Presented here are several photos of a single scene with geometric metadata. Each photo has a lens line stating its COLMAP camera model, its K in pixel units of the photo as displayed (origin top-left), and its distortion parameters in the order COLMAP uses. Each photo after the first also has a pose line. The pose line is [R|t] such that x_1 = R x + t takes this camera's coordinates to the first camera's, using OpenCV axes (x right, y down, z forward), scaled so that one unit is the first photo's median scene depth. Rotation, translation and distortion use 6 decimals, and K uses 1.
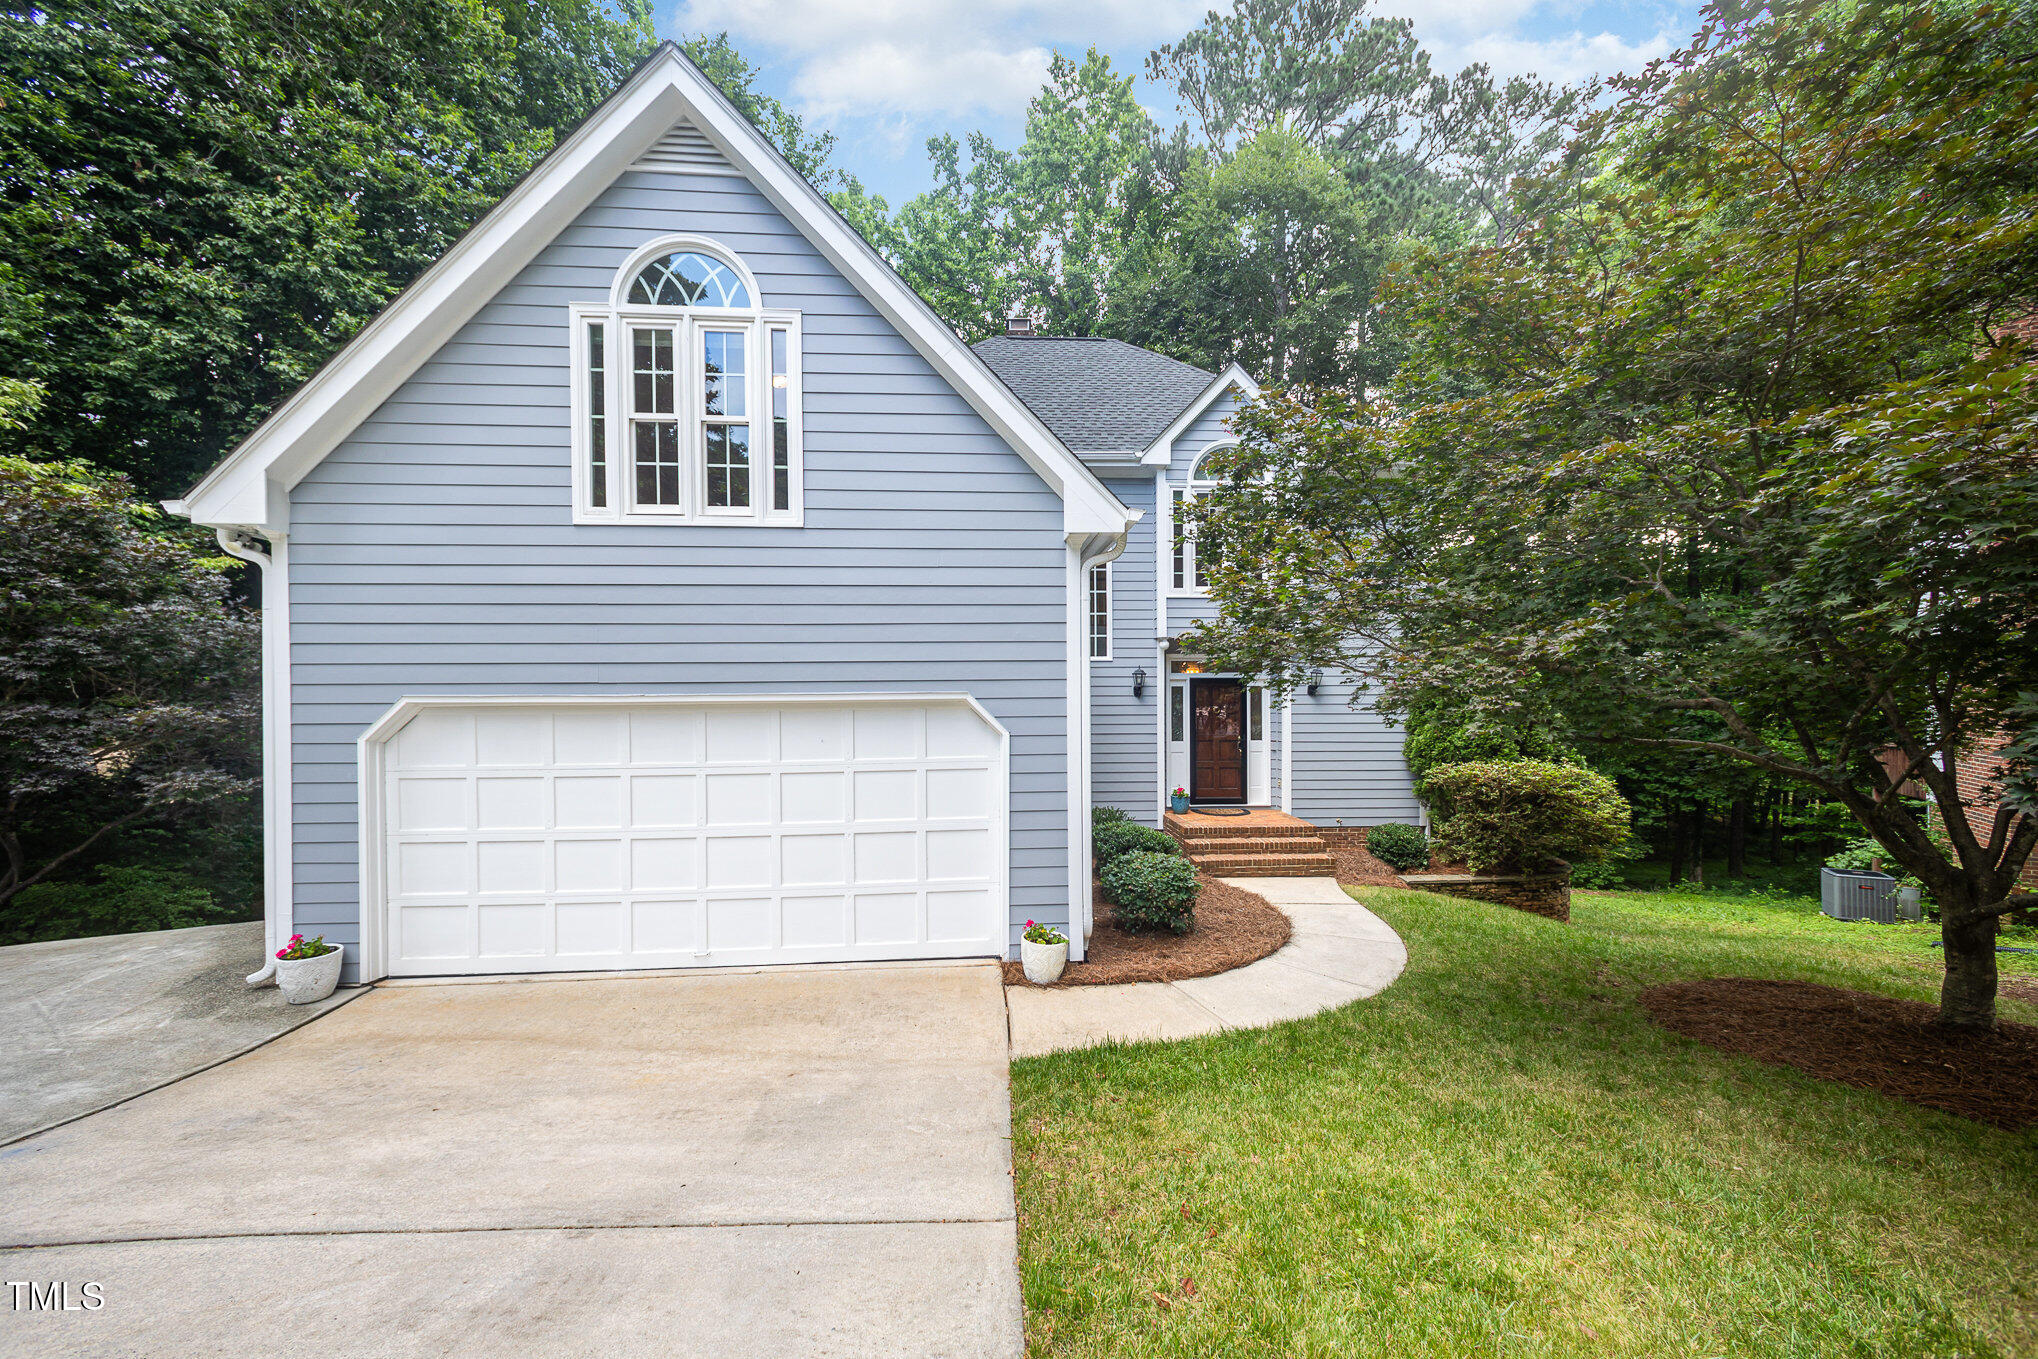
lens RADIAL K [[806.2, 0, 1022.5], [0, 806.2, 704.2], [0, 0, 1]] dist [0.006605, -0.000208]
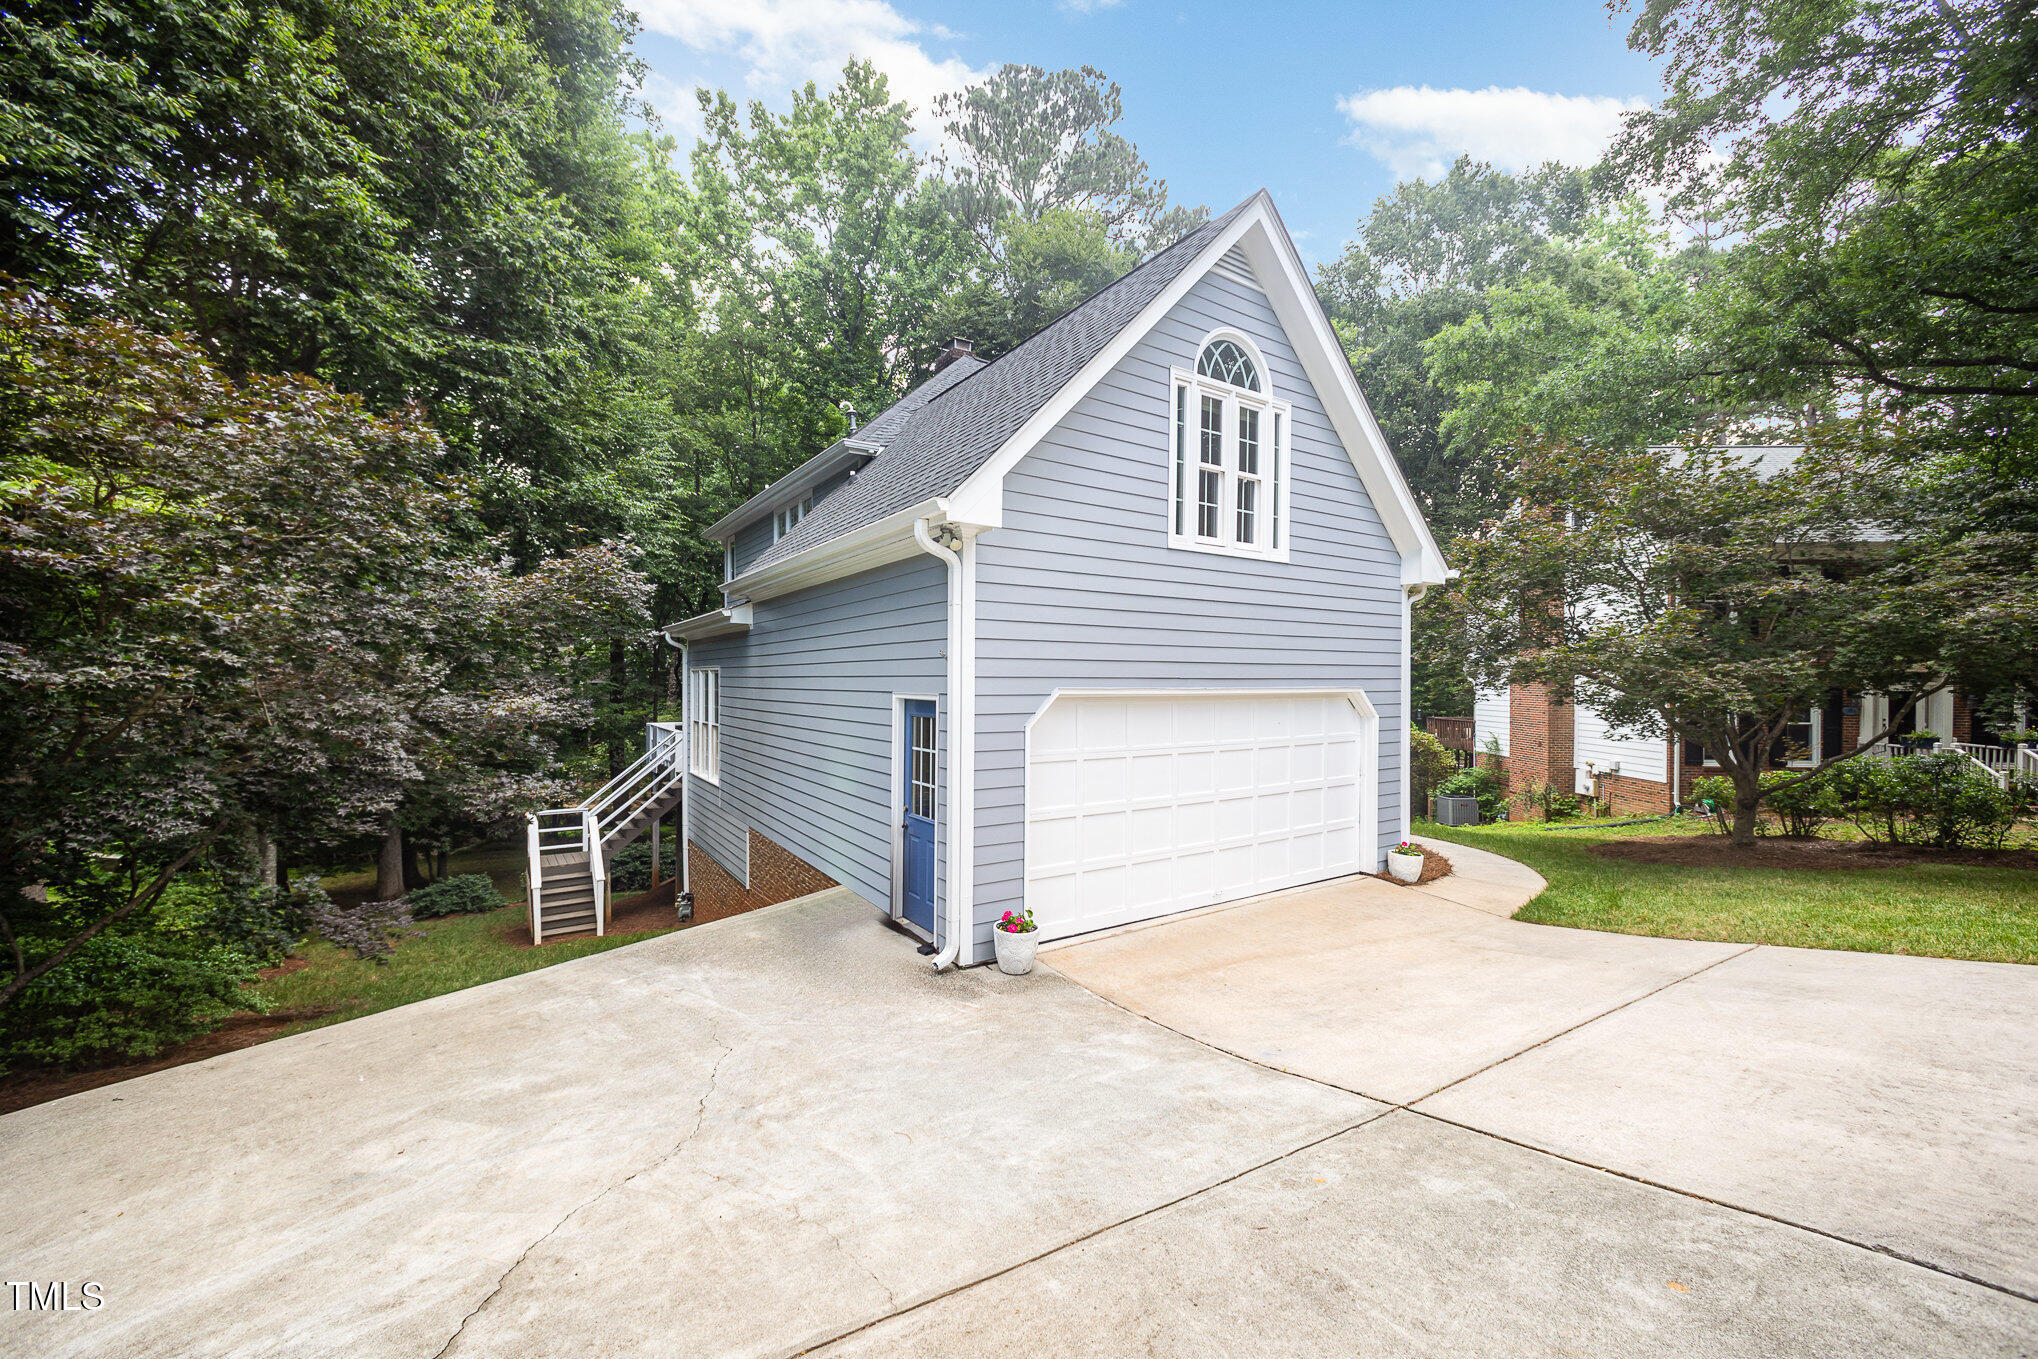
lens RADIAL K [[792.7, 0, 1019.0], [0, 792.7, 679.5], [0, 0, 1]] dist [0.014811, -0.000056]
pose [[0.872110, 0.006461, 0.489267, -1.301928], [-0.001313, 0.999940, -0.010864, -0.010287], [-0.489308, 0.008833, 0.872066, 0.068129]]
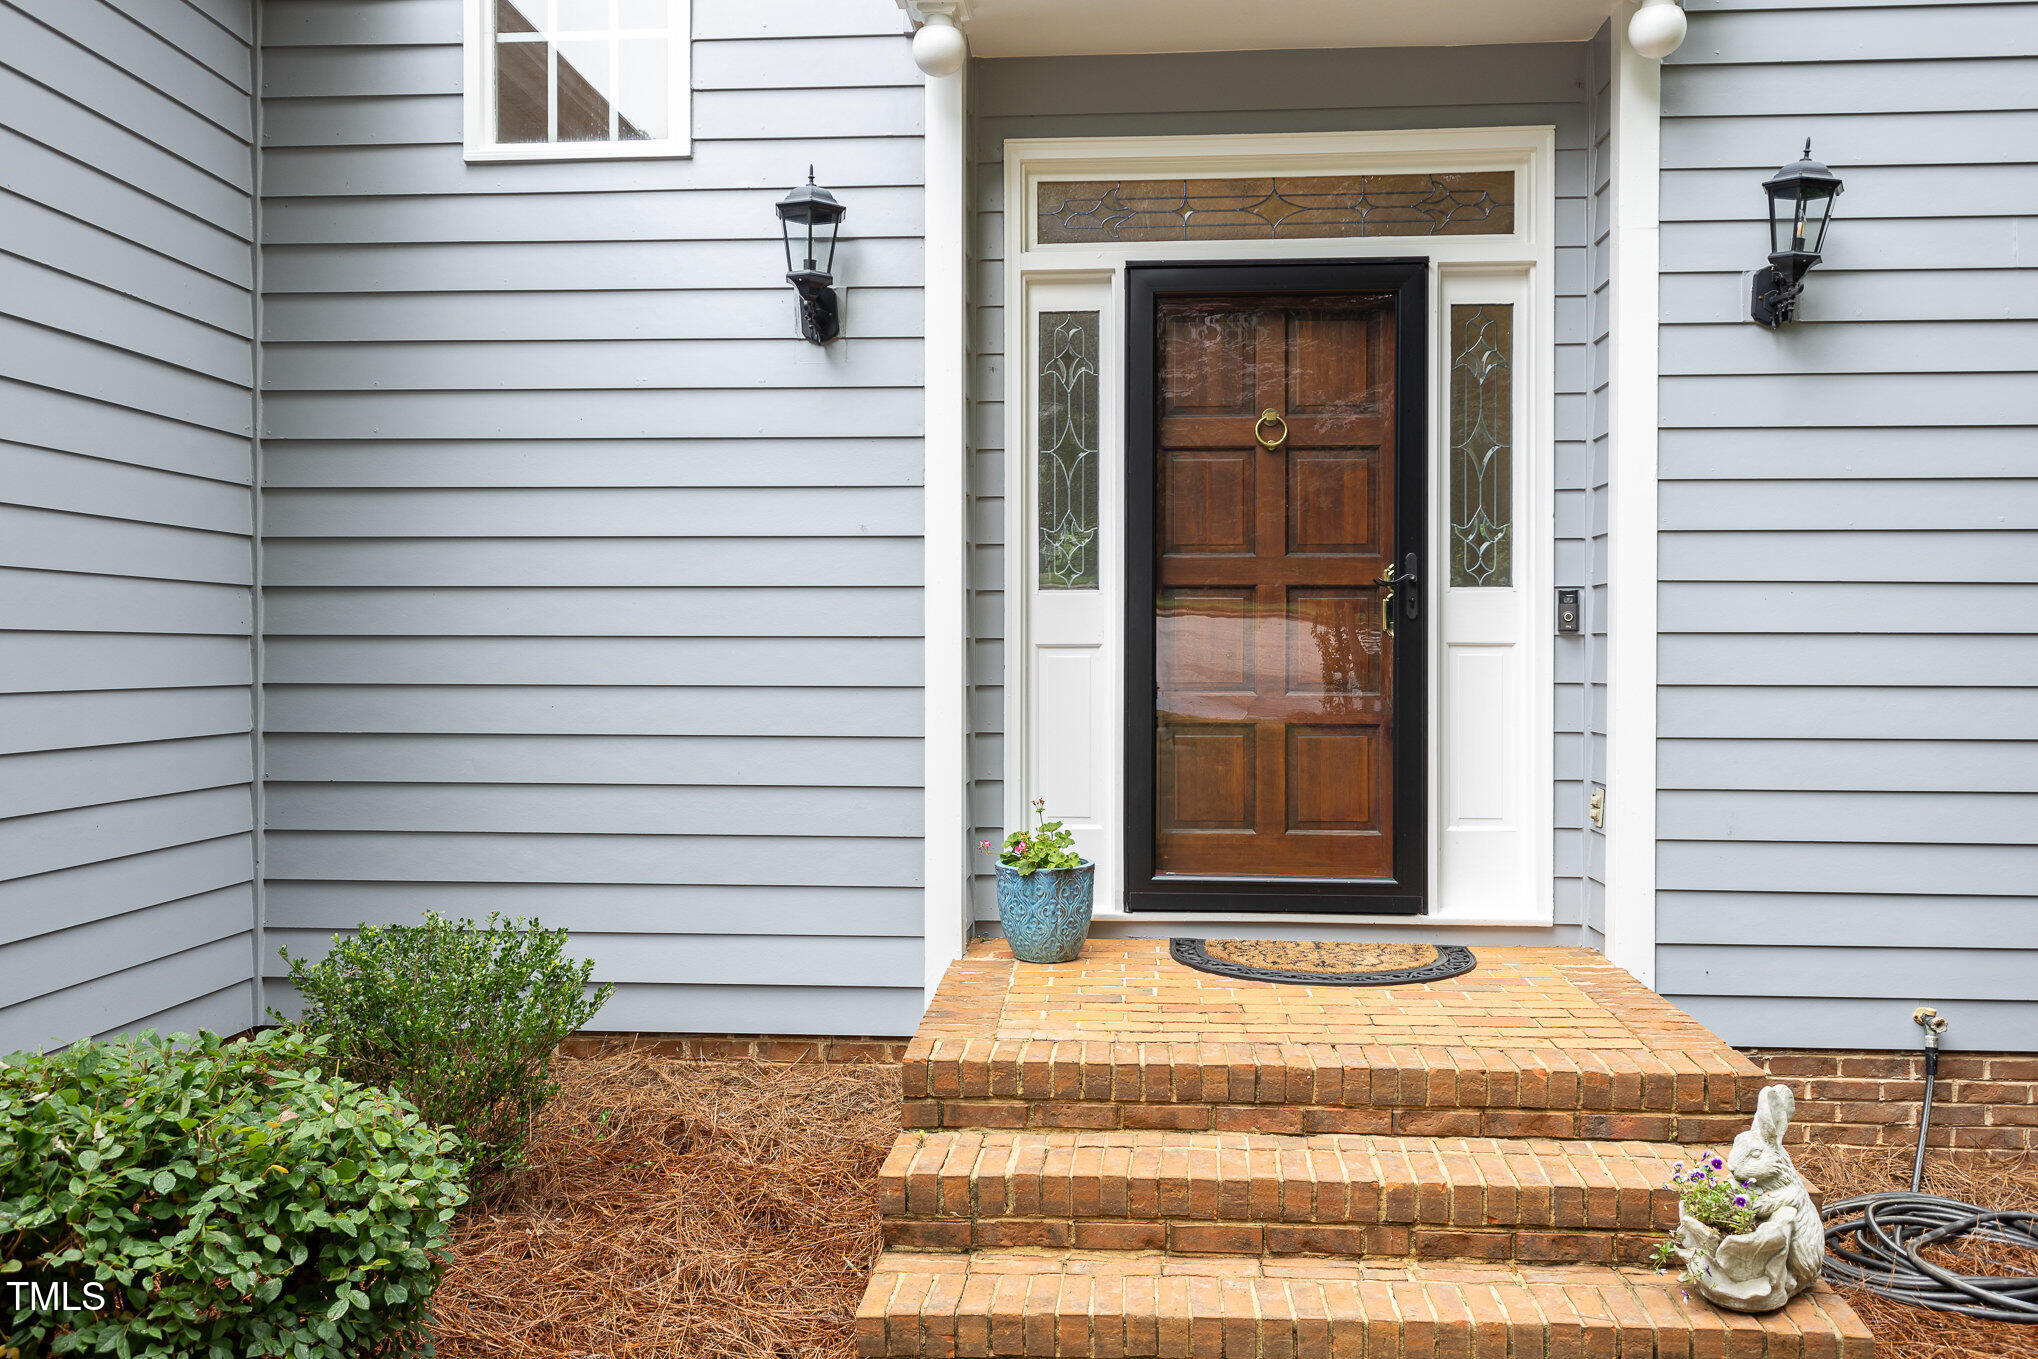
lens RADIAL K [[1616.5, 0, 1019.0], [0, 1616.5, 679.5], [0, 0, 1]] dist [-0.013153, -0.007768]
pose [[0.989608, 0.007441, -0.143600, 0.490207], [-0.007678, 0.999970, -0.001093, 0.142563], [0.143588, 0.002184, 0.989635, 1.247756]]
